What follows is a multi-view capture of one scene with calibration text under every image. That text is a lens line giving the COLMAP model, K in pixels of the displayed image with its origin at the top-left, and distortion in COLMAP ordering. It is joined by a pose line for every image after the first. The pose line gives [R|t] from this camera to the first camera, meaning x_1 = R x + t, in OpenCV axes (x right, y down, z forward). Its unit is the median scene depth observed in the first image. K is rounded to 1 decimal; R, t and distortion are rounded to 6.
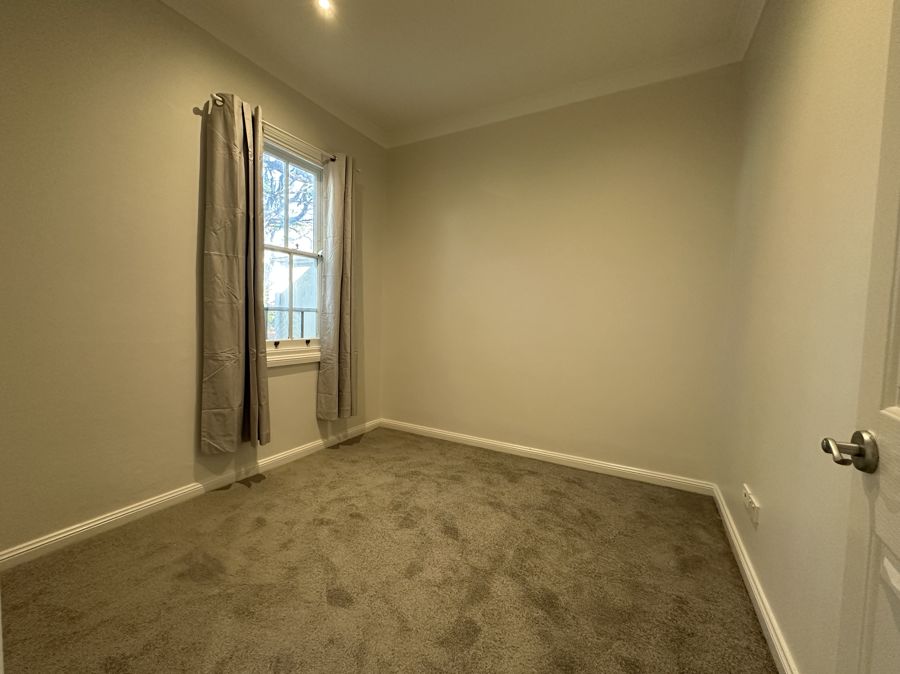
lens RADIAL K [[358.4, 0, 451.8], [0, 358.4, 336.2], [0, 0, 1]] dist [0.000731, -0.000276]
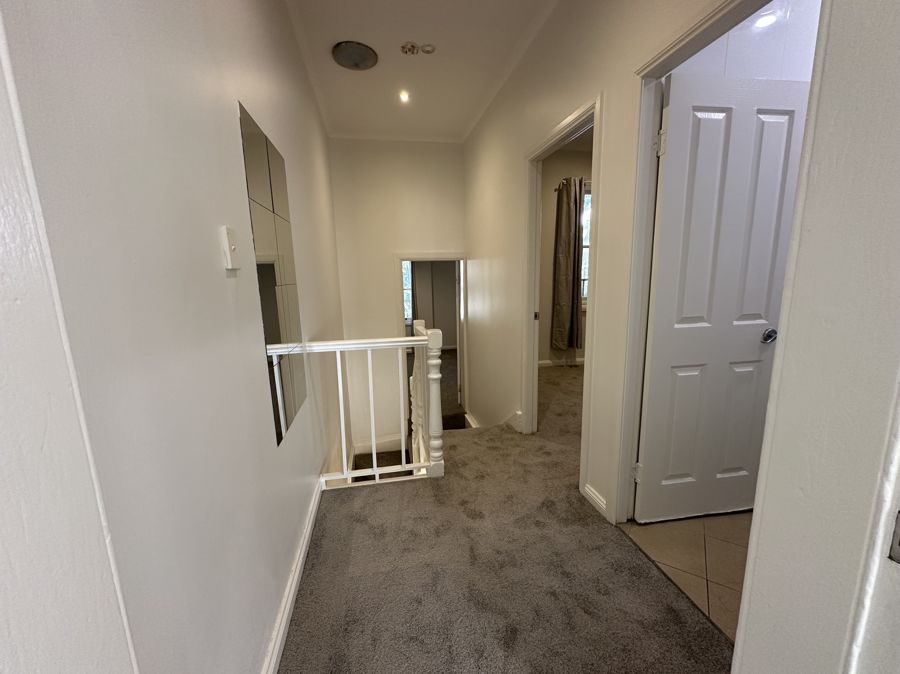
lens RADIAL K [[358.4, 0, 448.3], [0, 358.4, 338.7], [0, 0, 1]] dist [0.000731, -0.000276]
pose [[0.638458, 0.091110, -0.764245, 0.585863], [0.003621, 0.992602, 0.121358, -0.000904], [0.769648, -0.080249, 0.633405, -0.902684]]
